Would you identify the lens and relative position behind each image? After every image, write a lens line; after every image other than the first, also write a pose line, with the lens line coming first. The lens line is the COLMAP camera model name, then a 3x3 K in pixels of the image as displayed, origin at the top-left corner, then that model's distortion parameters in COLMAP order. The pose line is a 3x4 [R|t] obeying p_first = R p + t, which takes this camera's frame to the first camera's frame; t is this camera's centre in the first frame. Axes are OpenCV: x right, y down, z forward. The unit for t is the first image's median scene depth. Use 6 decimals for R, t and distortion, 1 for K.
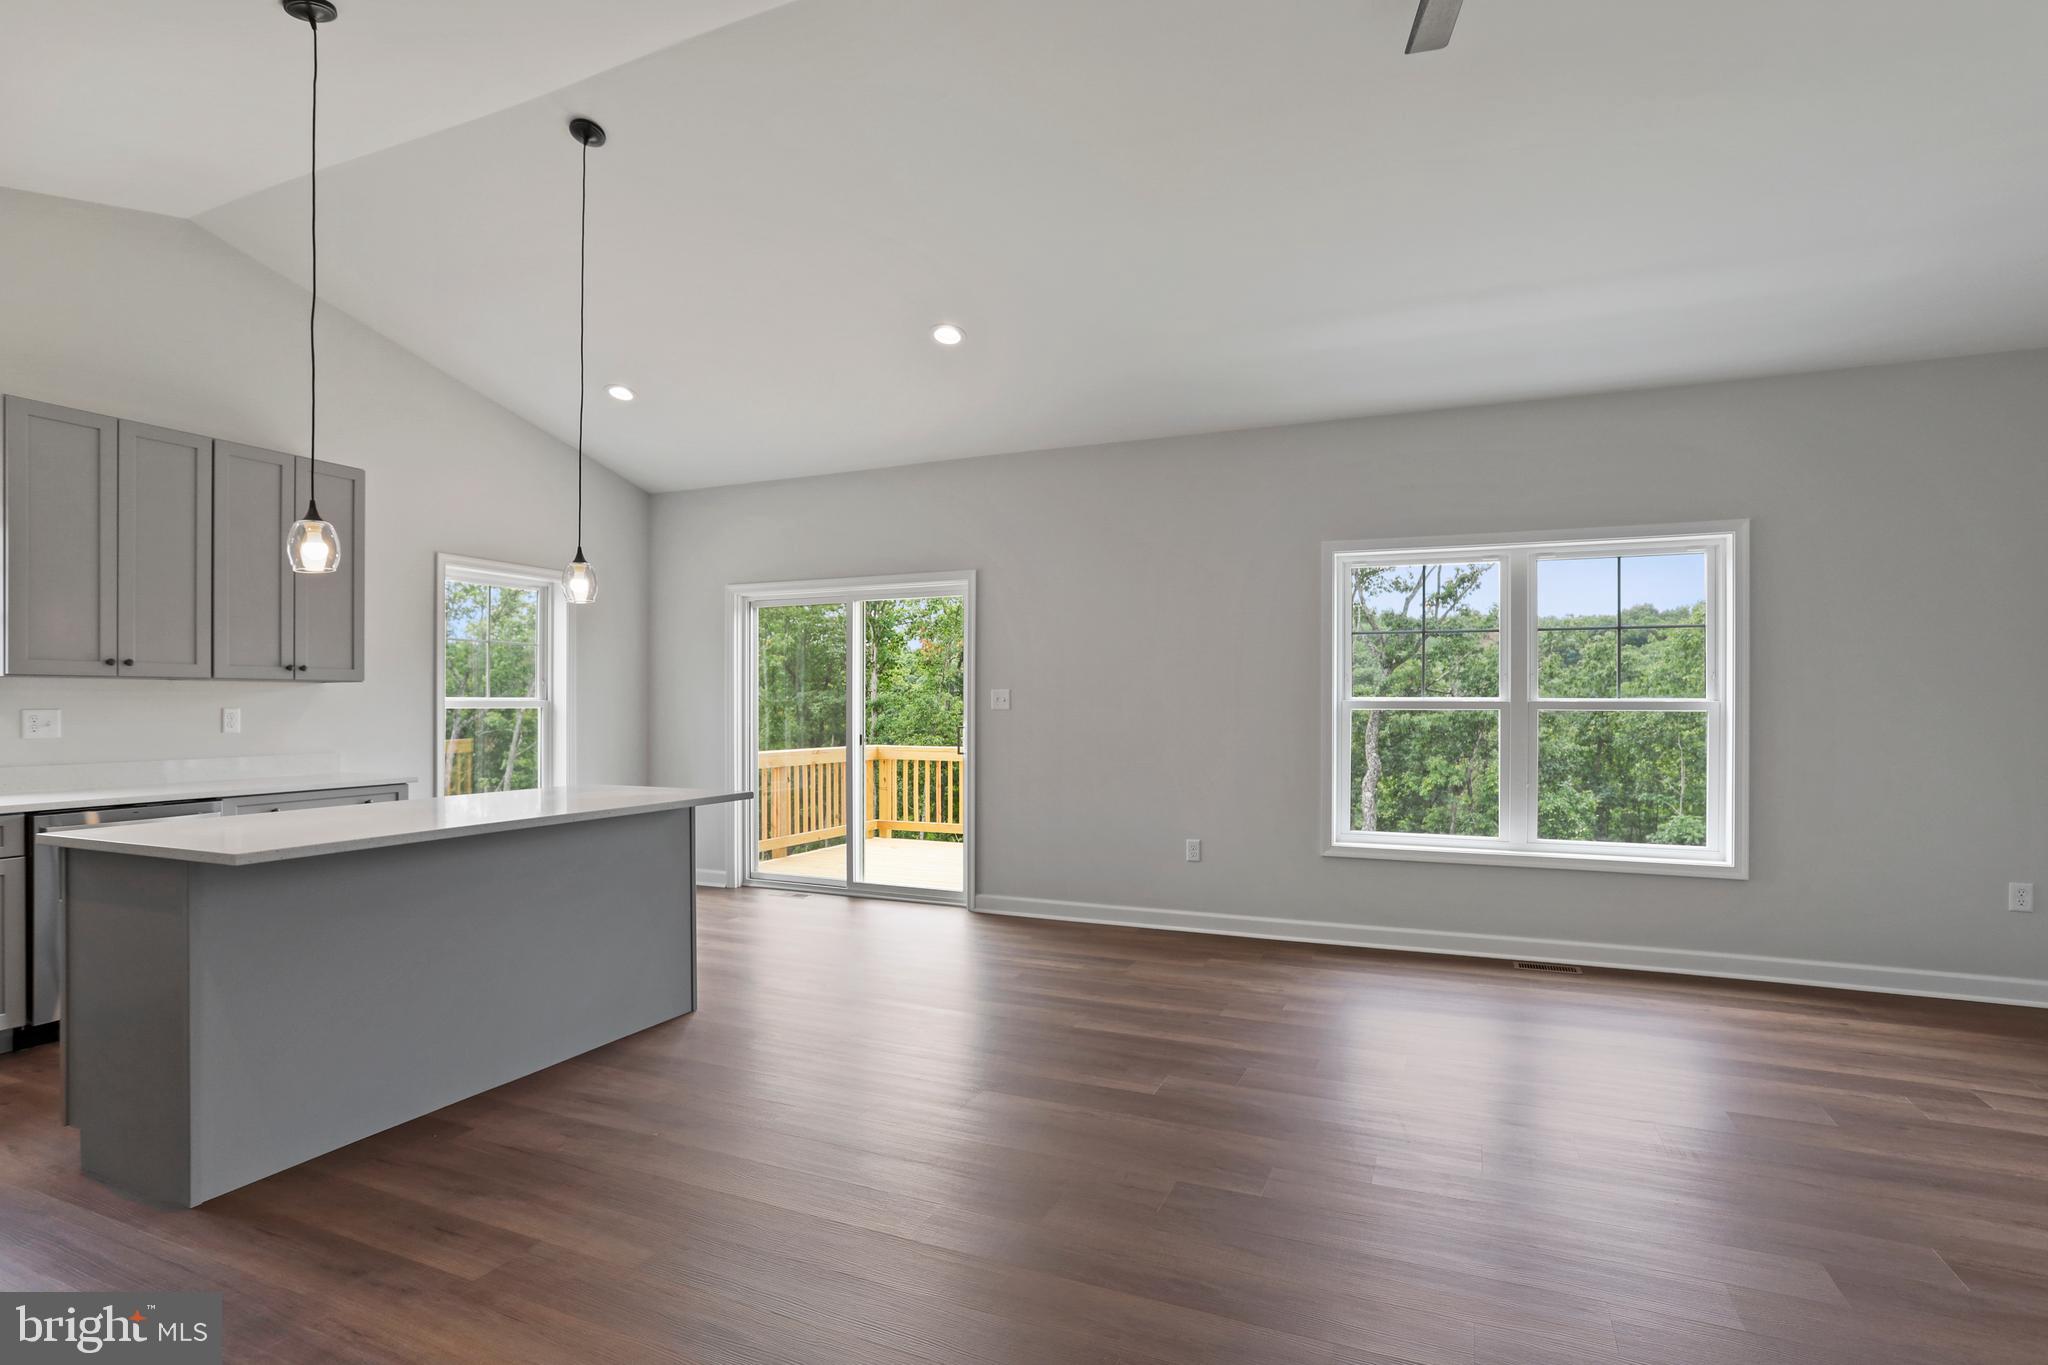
lens RADIAL K [[1016.2, 0, 1021.7], [0, 1016.2, 701.7], [0, 0, 1]] dist [-0.062544, 0.030915]
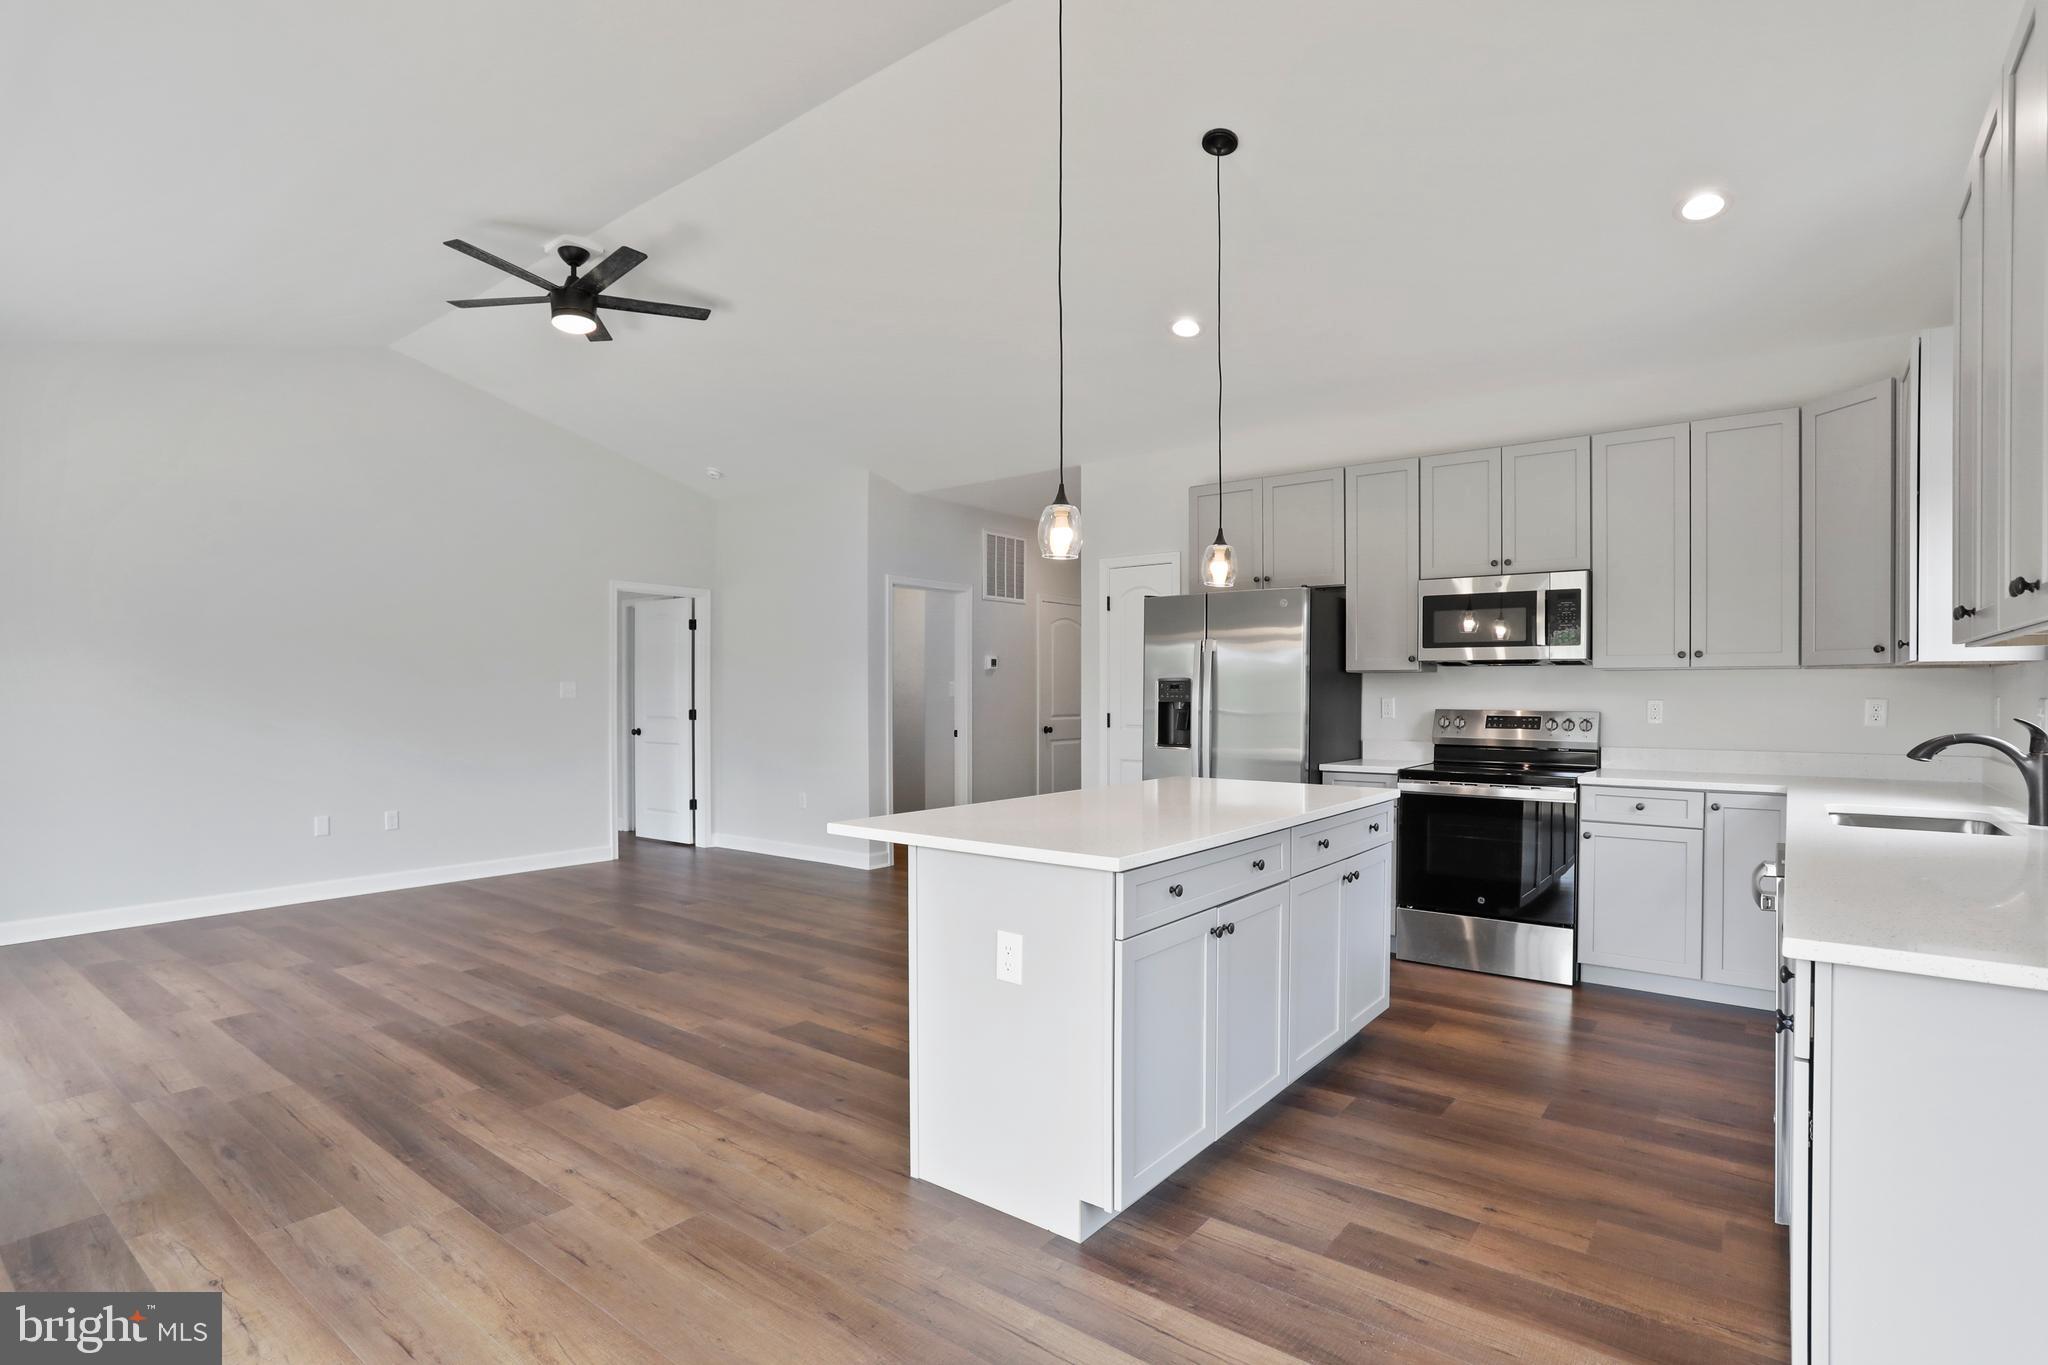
lens RADIAL K [[1016.2, 0, 1021.7], [0, 1016.2, 701.7], [0, 0, 1]] dist [-0.062544, 0.030915]
pose [[-0.969016, -0.003094, 0.246978, -0.436161], [-0.000745, 0.999954, 0.009602, 0.000990], [-0.246996, 0.009120, -0.968973, 1.273500]]
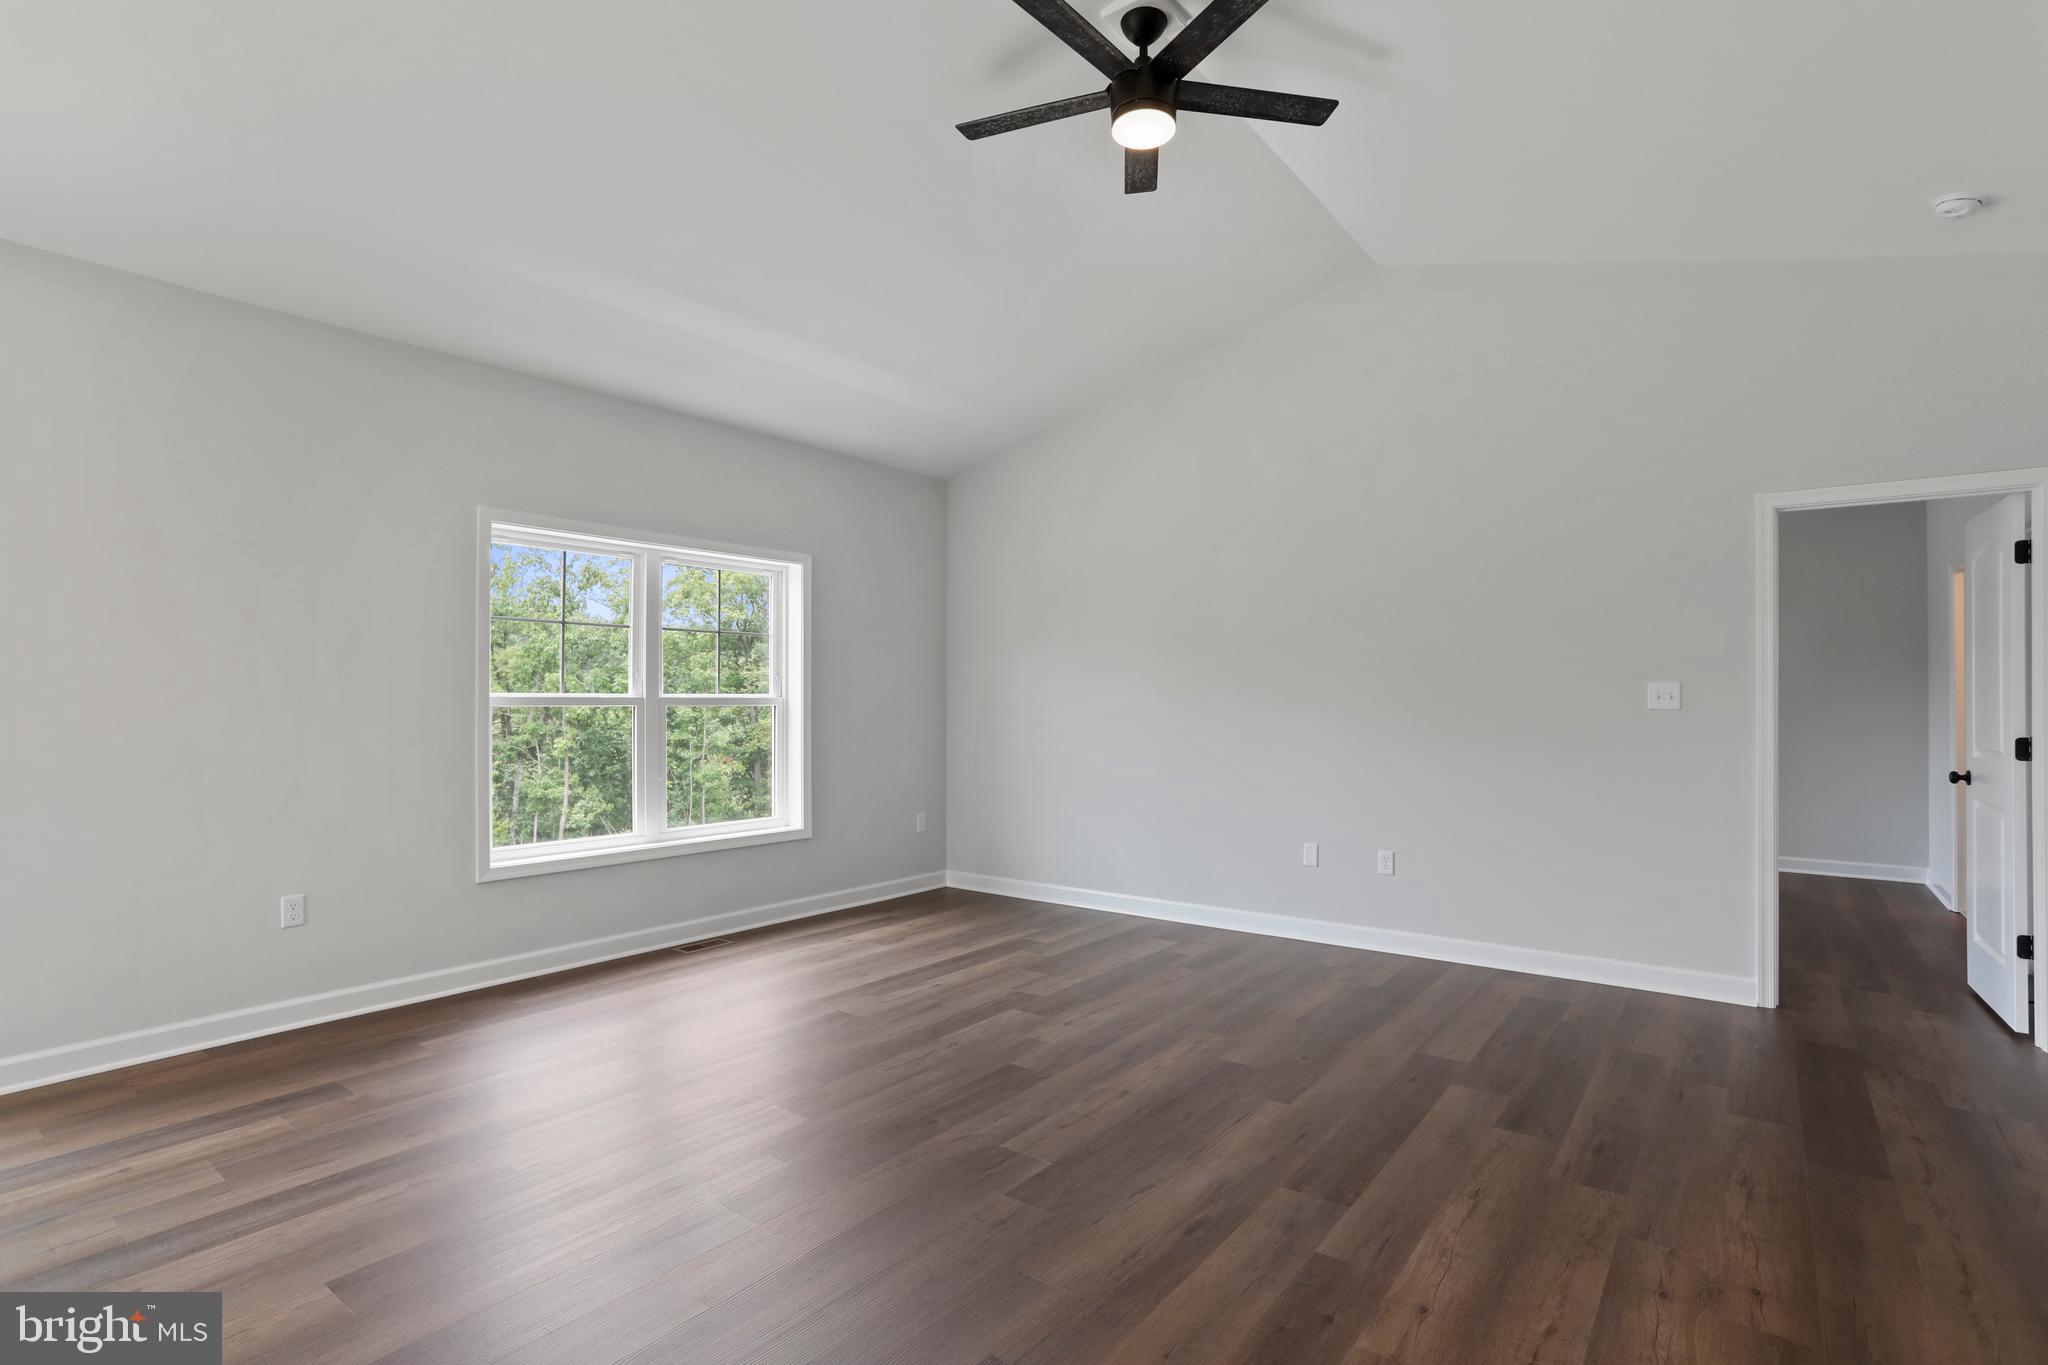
lens RADIAL K [[991.2, 0, 1013.3], [0, 991.2, 699.0], [0, 0, 1]] dist [-0.060195, 0.029636]
pose [[0.240133, -0.001787, 0.970738, -0.386403], [0.000324, 0.999998, 0.001761, -0.000113], [-0.970740, -0.000108, 0.240133, 0.391454]]
